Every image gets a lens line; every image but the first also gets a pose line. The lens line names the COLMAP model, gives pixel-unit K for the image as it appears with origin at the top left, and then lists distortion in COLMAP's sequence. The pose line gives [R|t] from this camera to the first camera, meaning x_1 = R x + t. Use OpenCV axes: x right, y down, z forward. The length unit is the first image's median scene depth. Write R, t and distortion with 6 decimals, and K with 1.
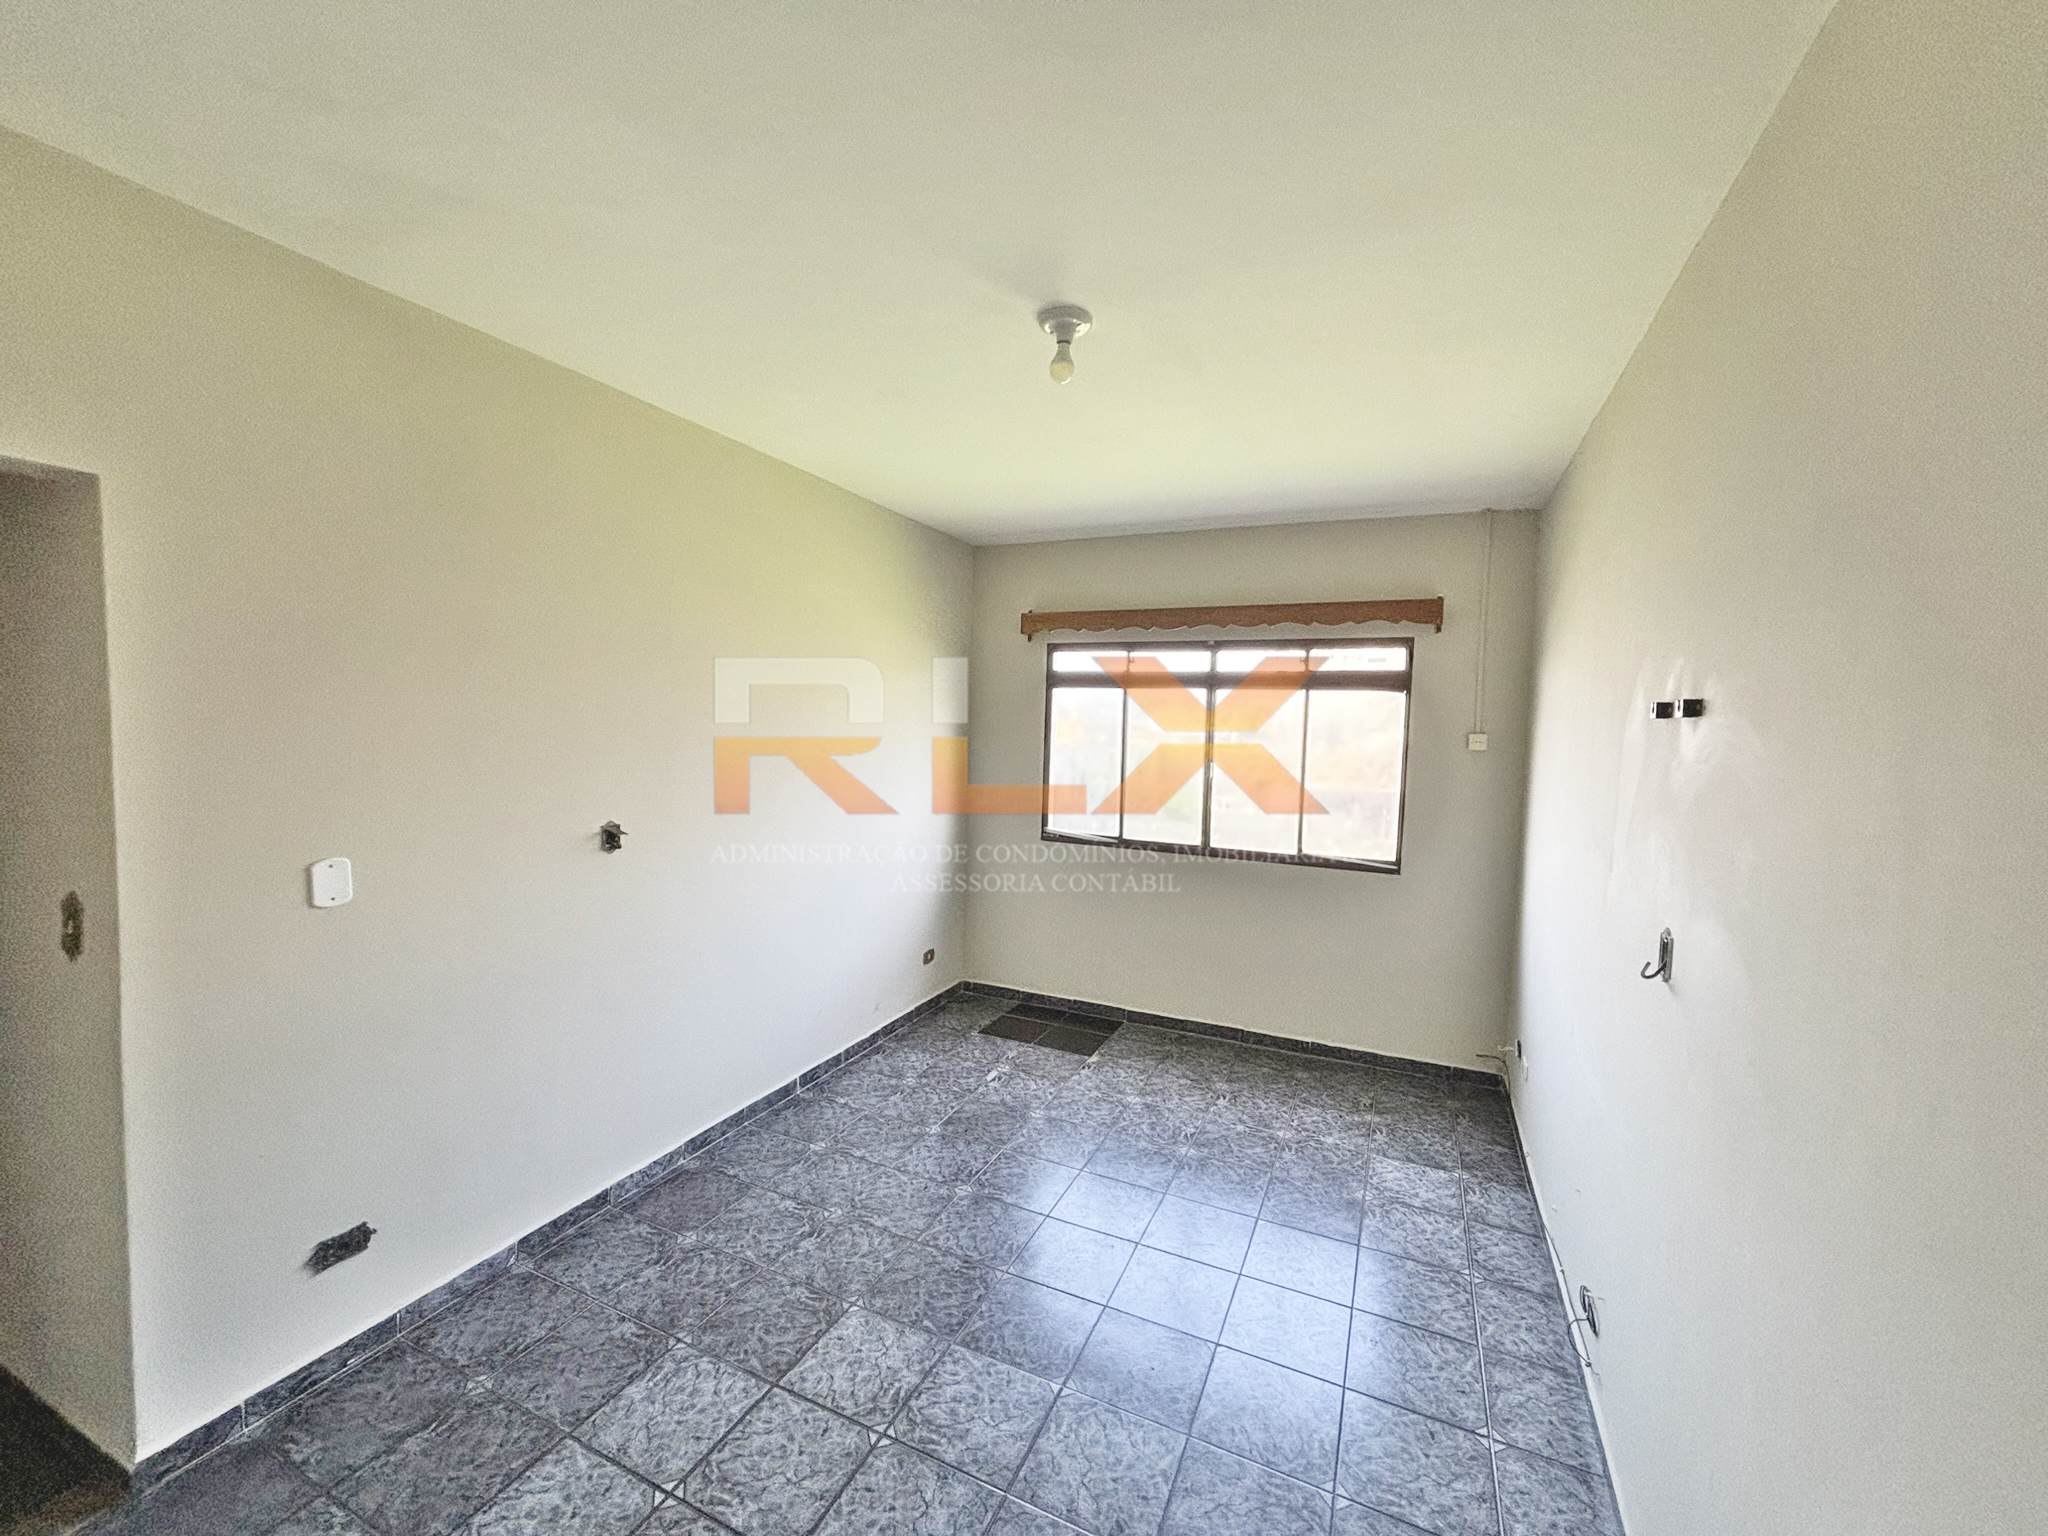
lens RADIAL K [[825.8, 0, 1028.0], [0, 825.8, 767.6], [0, 0, 1]] dist [-0.001843, 0.002400]
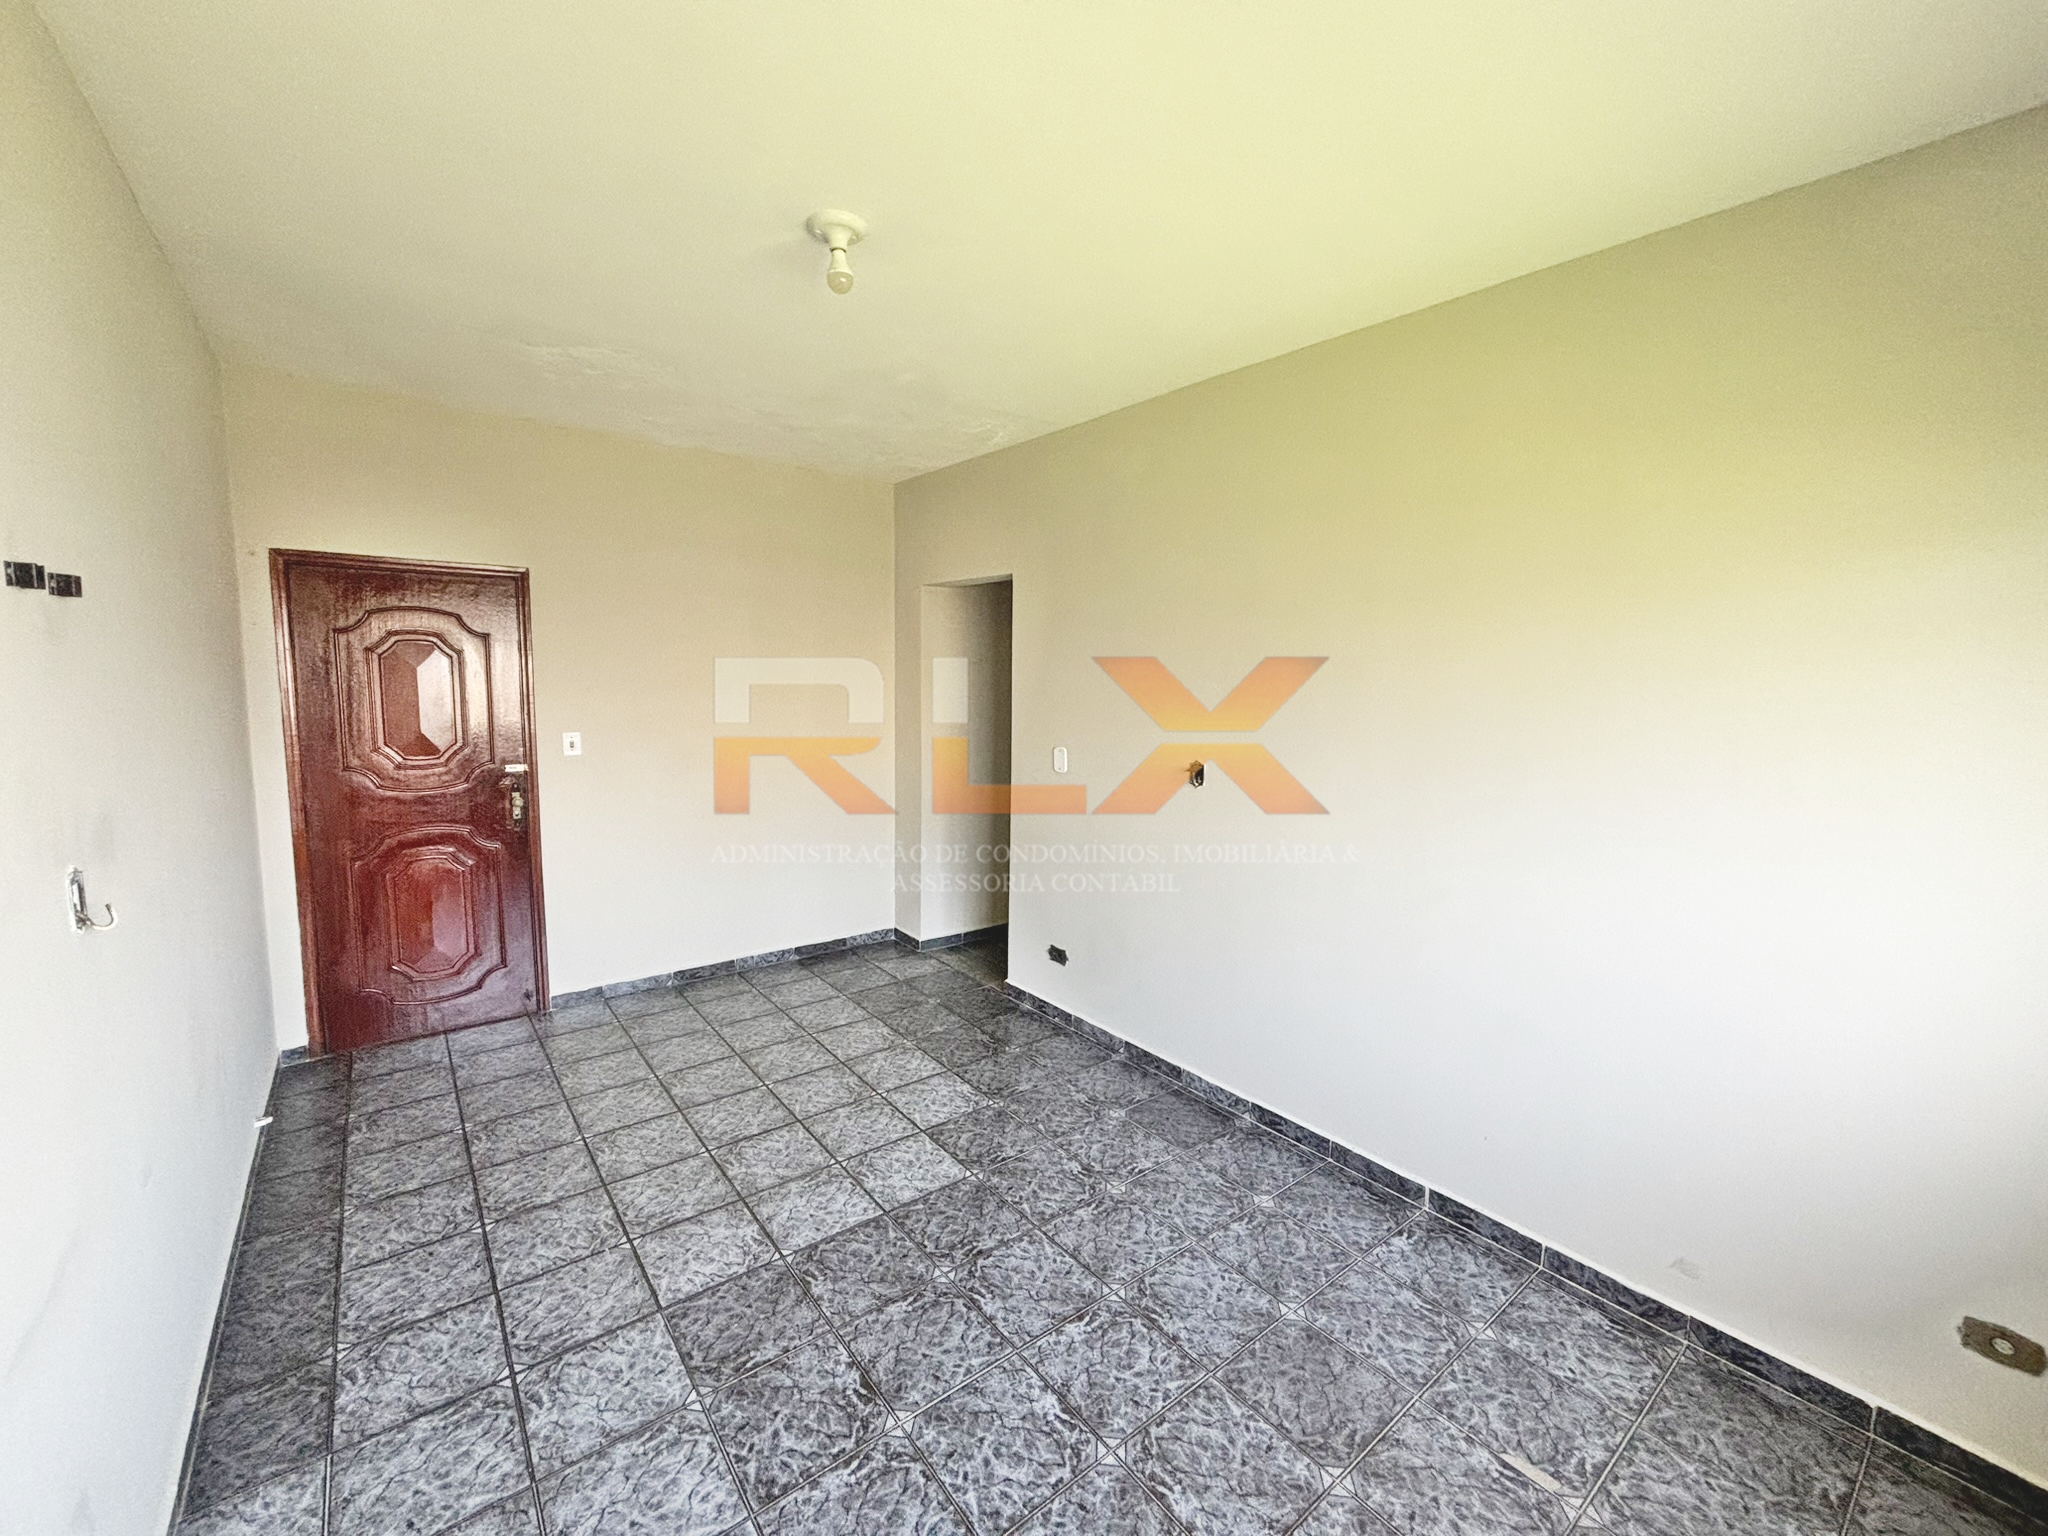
lens RADIAL K [[825.8, 0, 1026.5], [0, 825.8, 767.3], [0, 0, 1]] dist [-0.001843, 0.002400]
pose [[-0.447632, 0.065997, -0.891779, 0.631474], [-0.086237, 0.989438, 0.116511, -0.039575], [0.890050, 0.129059, -0.437213, 1.278390]]
